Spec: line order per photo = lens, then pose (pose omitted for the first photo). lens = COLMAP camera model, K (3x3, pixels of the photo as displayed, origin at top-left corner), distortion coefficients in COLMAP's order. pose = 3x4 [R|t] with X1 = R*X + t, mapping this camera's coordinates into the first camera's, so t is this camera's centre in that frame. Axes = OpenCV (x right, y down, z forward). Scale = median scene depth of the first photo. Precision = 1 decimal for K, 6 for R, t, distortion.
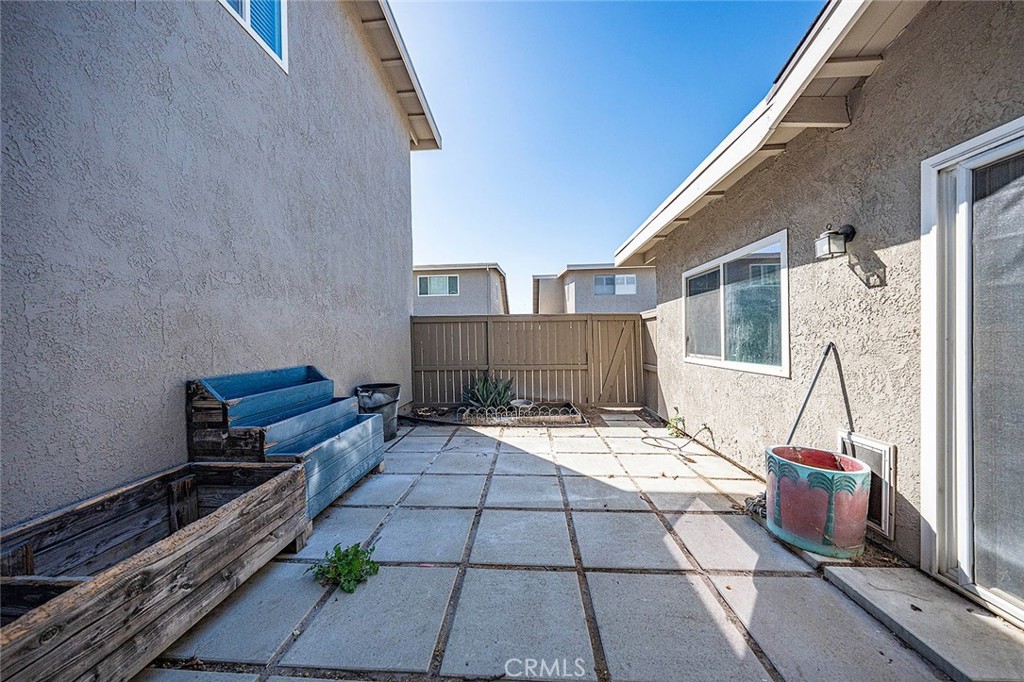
lens RADIAL K [[348.7, 0, 505.0], [0, 348.7, 341.1], [0, 0, 1]] dist [-0.002598, 0.000759]
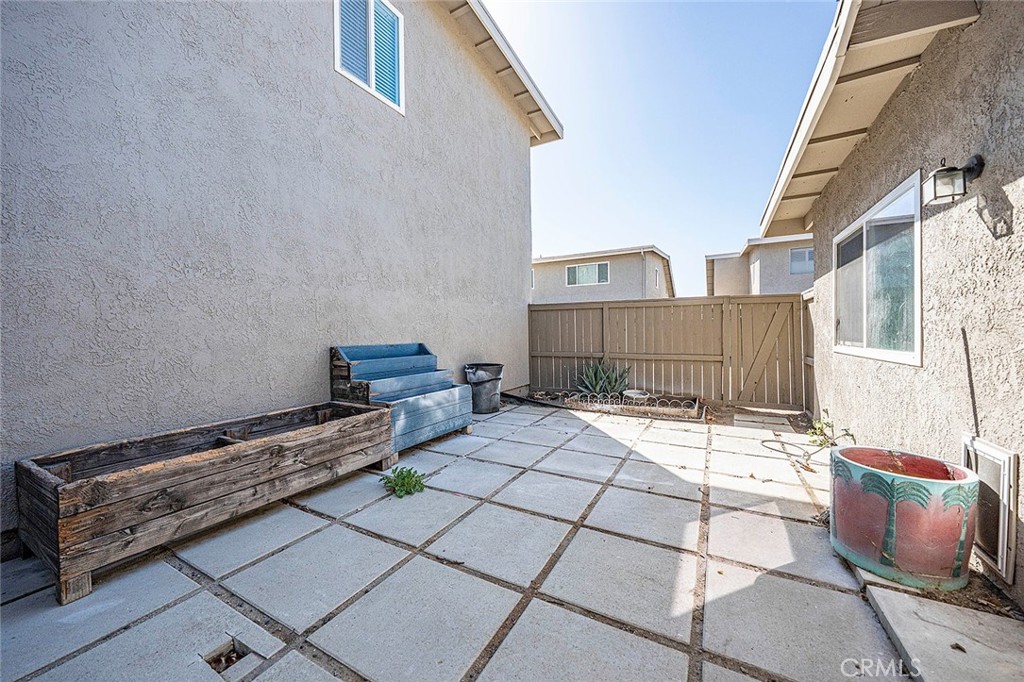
lens RADIAL K [[369.4, 0, 517.5], [0, 369.4, 337.7], [0, 0, 1]] dist [0.000924, 0.000061]
pose [[0.912496, 0.009108, -0.408985, 0.423145], [-0.005161, 0.999929, 0.010755, 0.047168], [0.409054, -0.007703, 0.912478, -0.108942]]
